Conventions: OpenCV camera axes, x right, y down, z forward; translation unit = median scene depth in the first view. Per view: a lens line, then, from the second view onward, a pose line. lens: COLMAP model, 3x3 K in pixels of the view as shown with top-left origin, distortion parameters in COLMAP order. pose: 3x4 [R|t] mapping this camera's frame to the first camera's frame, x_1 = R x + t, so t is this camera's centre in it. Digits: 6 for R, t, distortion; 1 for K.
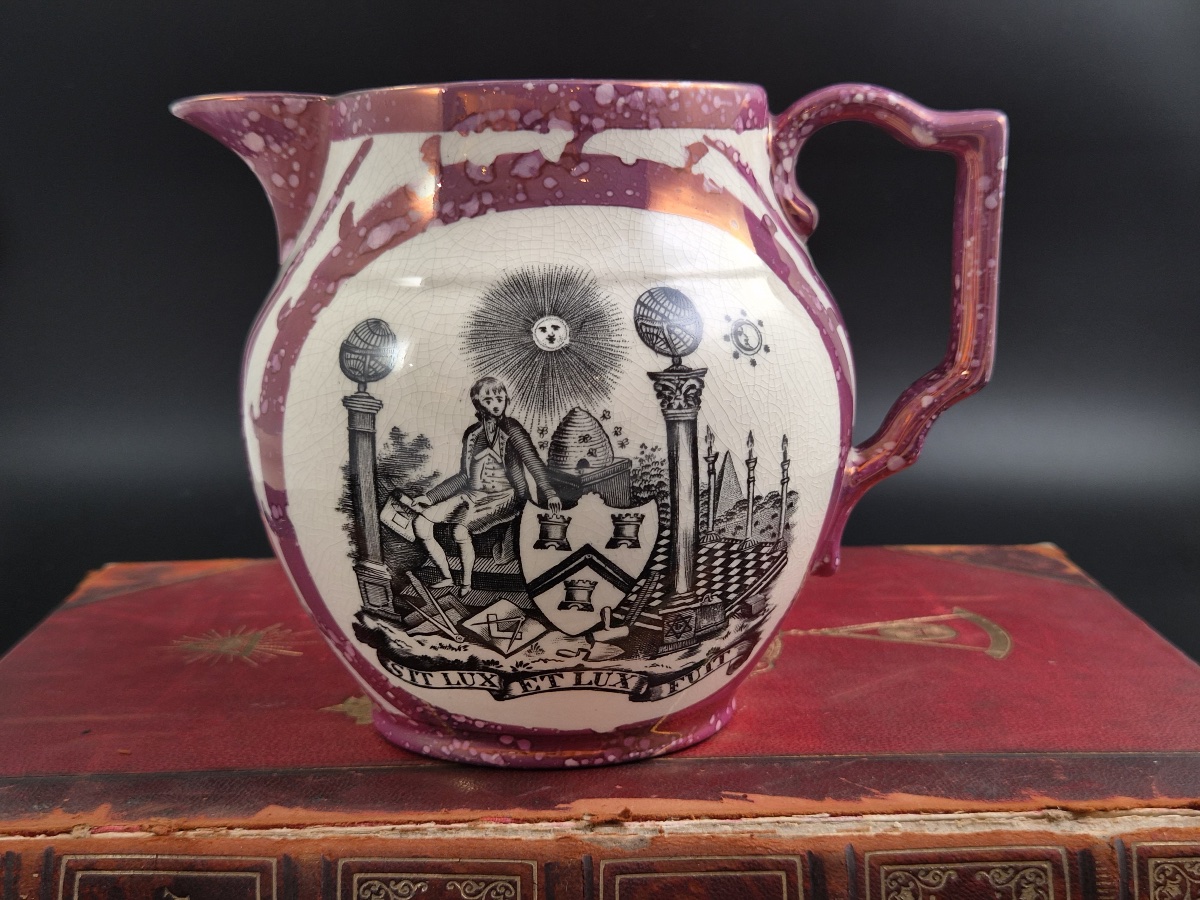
lens RADIAL K [[1678.5, 0, 572.5], [0, 1678.5, 467.2], [0, 0, 1]] dist [0.045887, -0.046318]
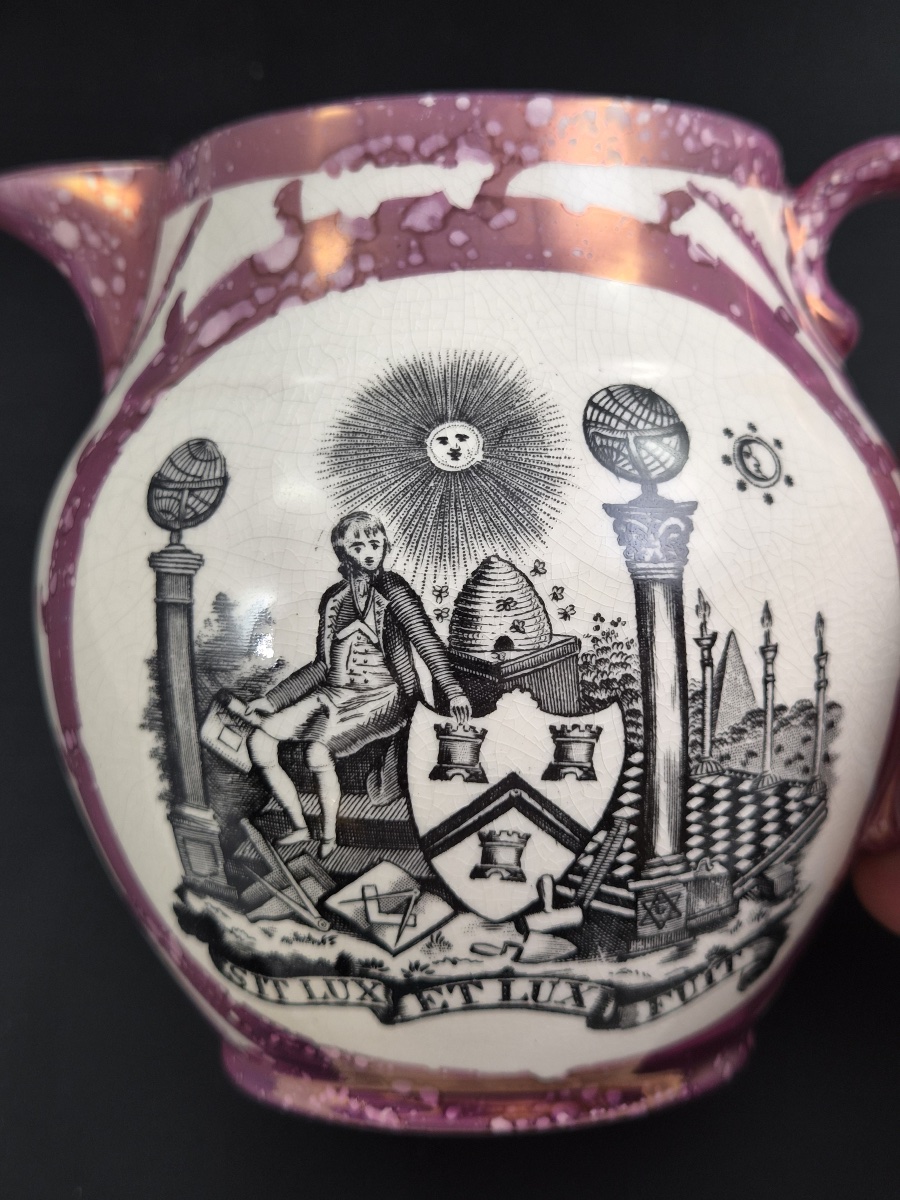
lens RADIAL K [[1682.8, 0, 450.0], [0, 1682.8, 600.0], [0, 0, 1]] dist [0.043608, -0.046446]
pose [[0.996889, -0.007101, -0.078500, 0.035534], [-0.003040, 0.991728, -0.128320, 0.062463], [0.078762, 0.128159, 0.988621, 0.350671]]
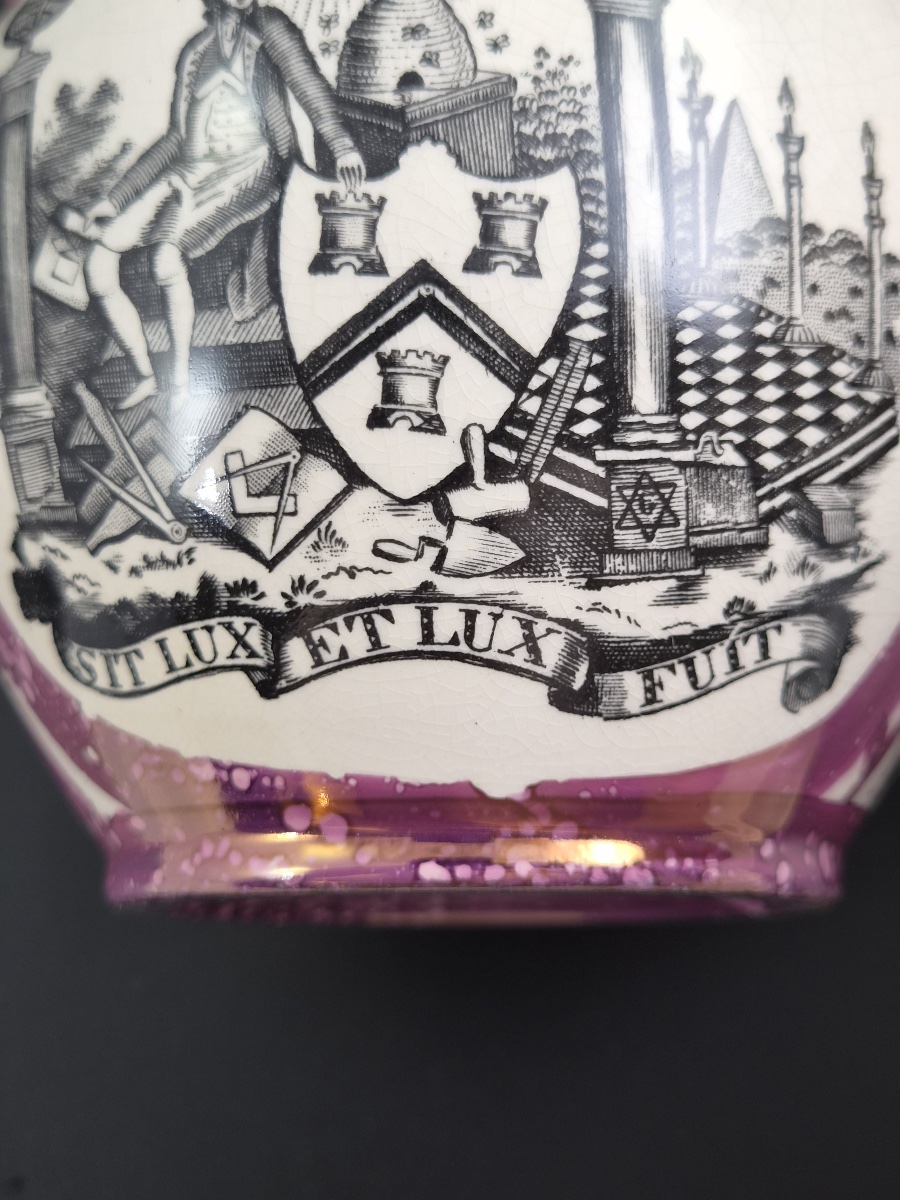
lens RADIAL K [[1682.8, 0, 450.0], [0, 1682.8, 600.0], [0, 0, 1]] dist [0.043608, -0.046446]
pose [[0.979488, -0.029065, -0.199396, 0.105248], [-0.049838, 0.923856, -0.379482, 0.305539], [0.195243, 0.381636, 0.903457, 0.613187]]
